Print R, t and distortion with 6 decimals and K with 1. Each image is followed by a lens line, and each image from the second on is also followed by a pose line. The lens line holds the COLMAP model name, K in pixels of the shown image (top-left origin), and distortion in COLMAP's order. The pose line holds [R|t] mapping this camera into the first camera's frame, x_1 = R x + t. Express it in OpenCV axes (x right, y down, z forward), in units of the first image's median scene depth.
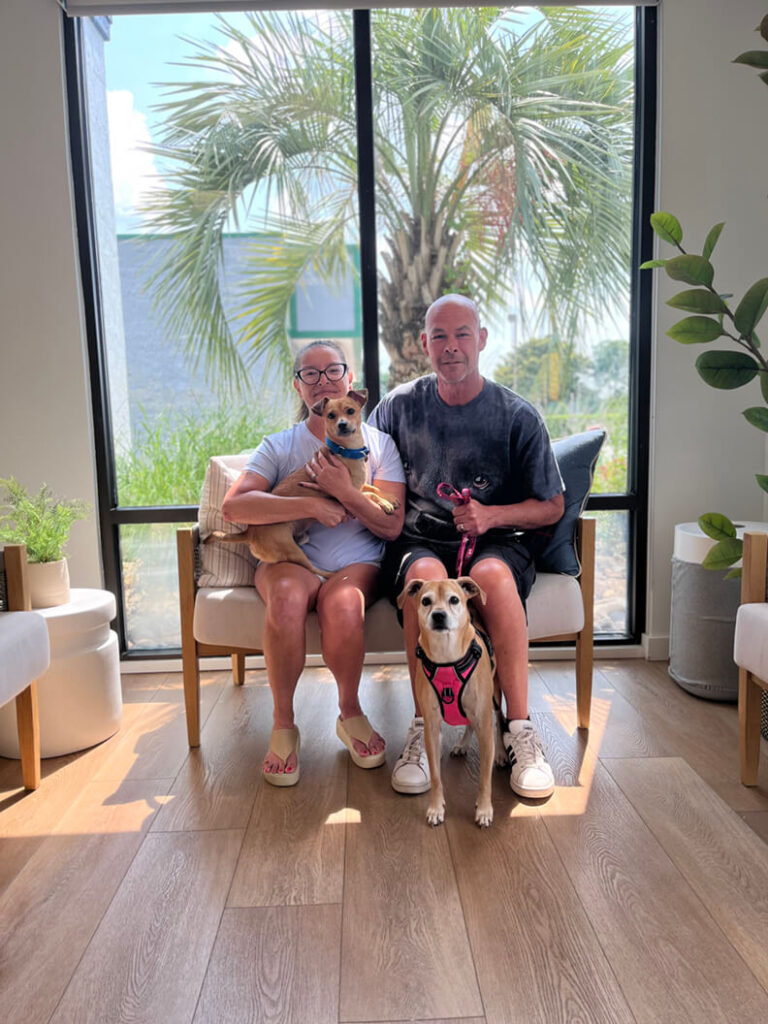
lens RADIAL K [[756.4, 0, 379.2], [0, 756.4, 514.7], [0, 0, 1]] dist [0.044796, -0.052621]
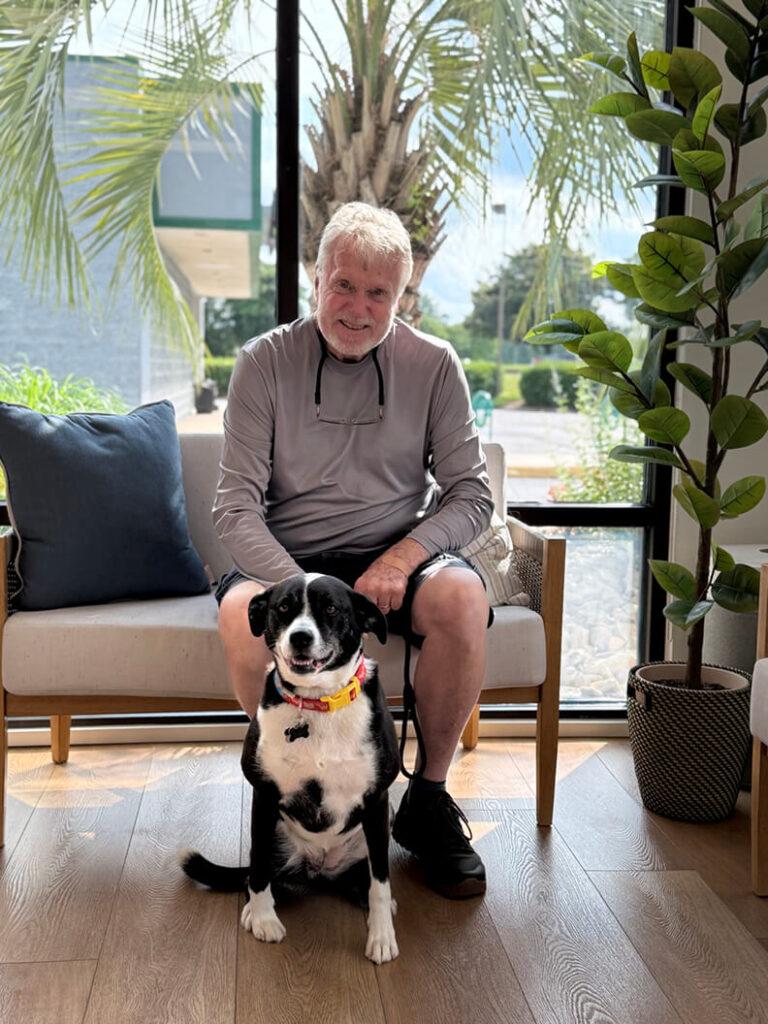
lens RADIAL K [[1216.2, 0, 381.4], [0, 1216.2, 515.7], [0, 0, 1]] dist [0.006075, 0.000000]
pose [[0.995864, 0.032395, 0.084884, -0.011164], [-0.032877, 0.999450, 0.004286, -0.012940], [-0.084698, -0.007059, 0.996382, -0.101910]]
